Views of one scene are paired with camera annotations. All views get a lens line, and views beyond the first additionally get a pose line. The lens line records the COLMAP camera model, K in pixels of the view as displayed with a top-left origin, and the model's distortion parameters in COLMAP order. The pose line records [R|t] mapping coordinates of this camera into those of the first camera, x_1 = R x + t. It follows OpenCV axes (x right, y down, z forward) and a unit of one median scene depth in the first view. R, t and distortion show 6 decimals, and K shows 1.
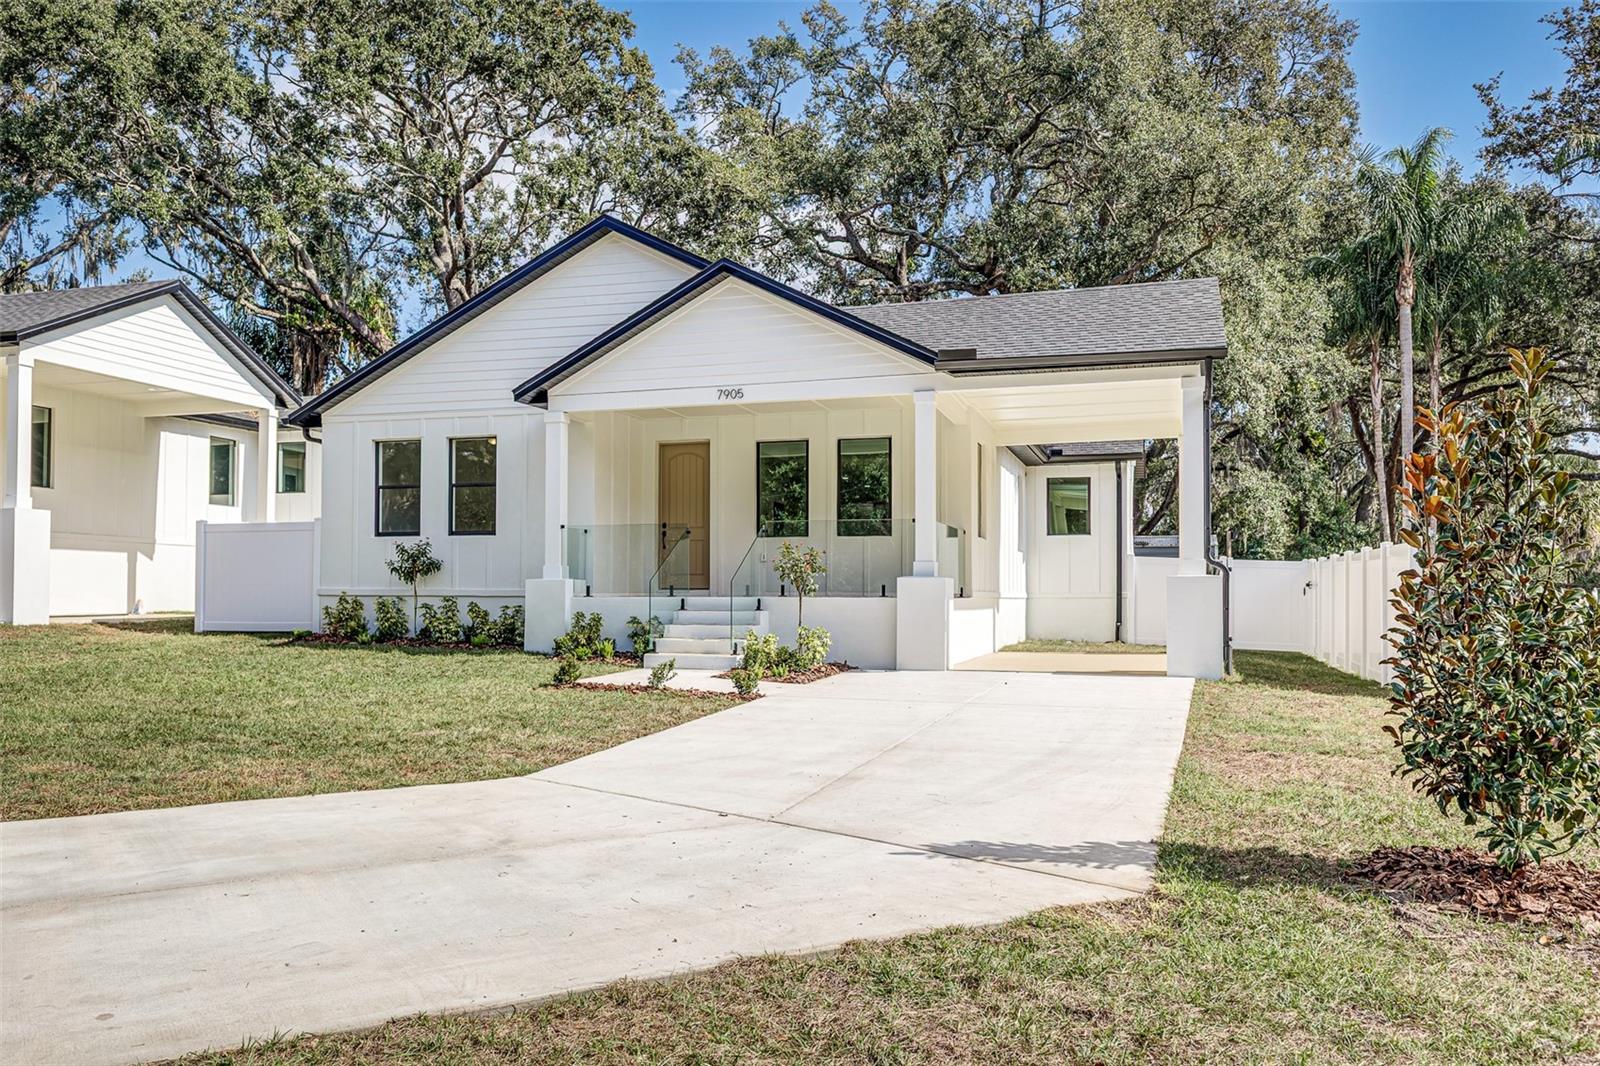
lens RADIAL K [[1230.7, 0, 801.3], [0, 1230.7, 530.4], [0, 0, 1]] dist [-0.002196, -0.000554]
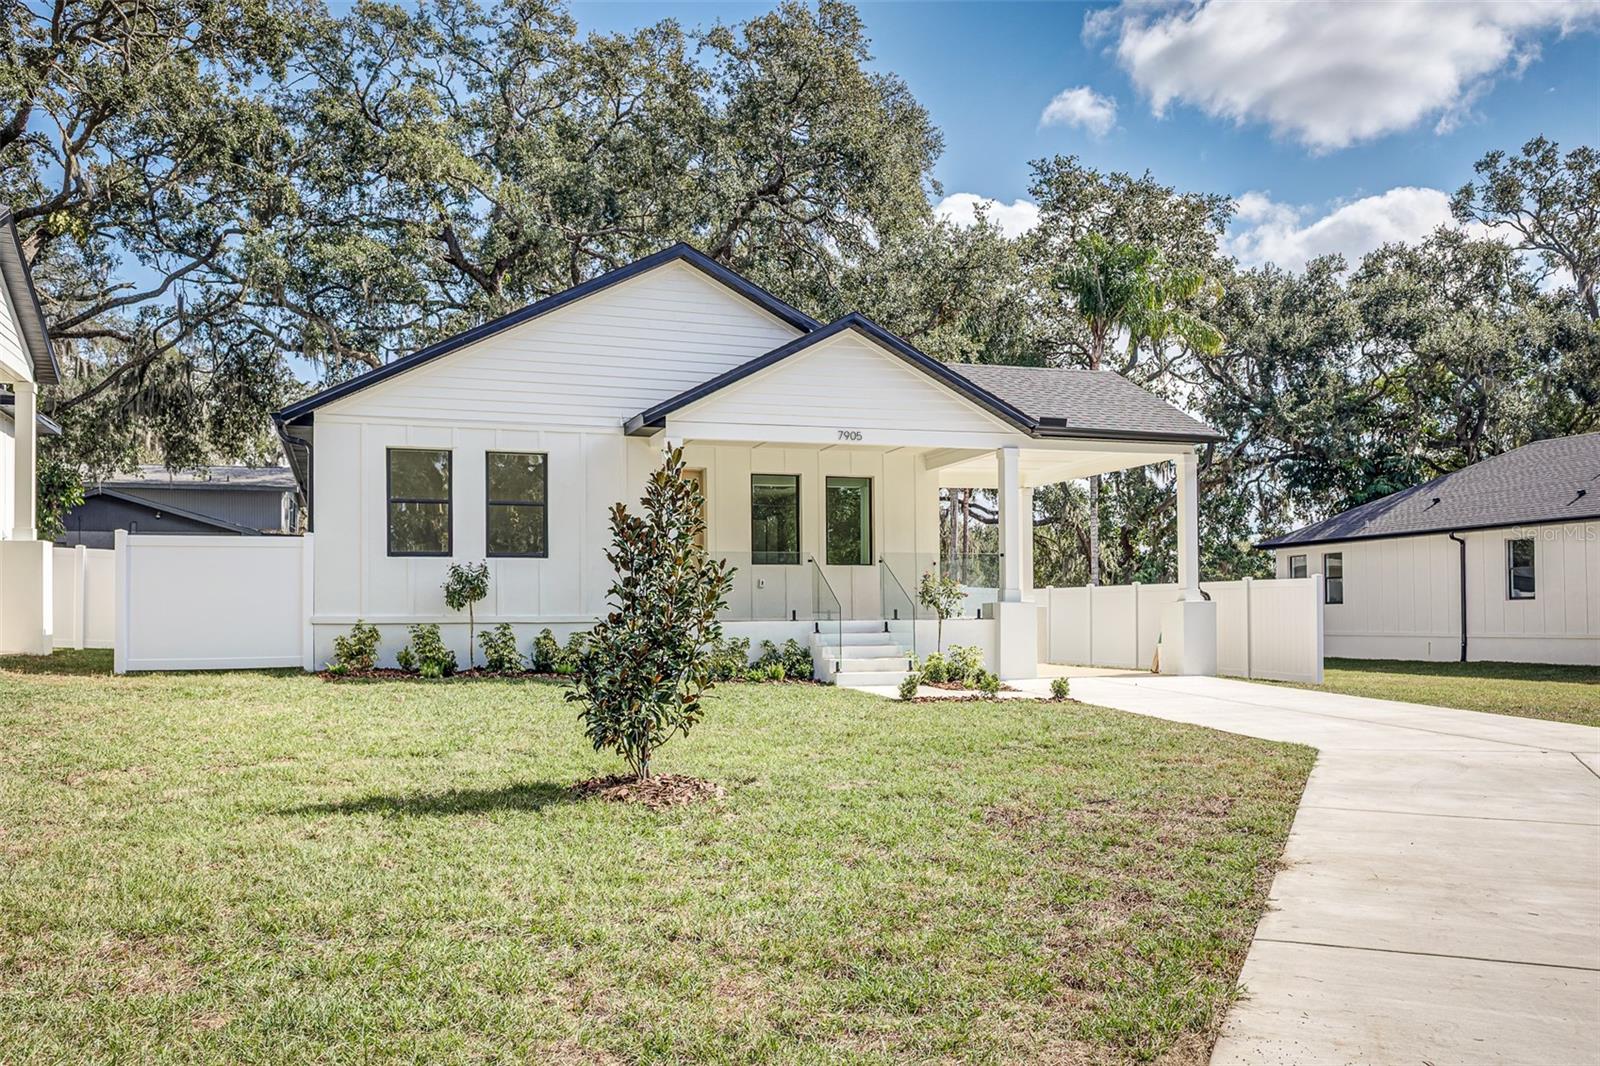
lens RADIAL K [[1230.7, 0, 802.3], [0, 1230.7, 543.4], [0, 0, 1]] dist [-0.002196, -0.000554]
pose [[0.809773, 0.025453, 0.586192, -0.639256], [-0.020336, 0.999676, -0.015313, 0.003150], [-0.586391, 0.000479, 0.810028, 0.114650]]
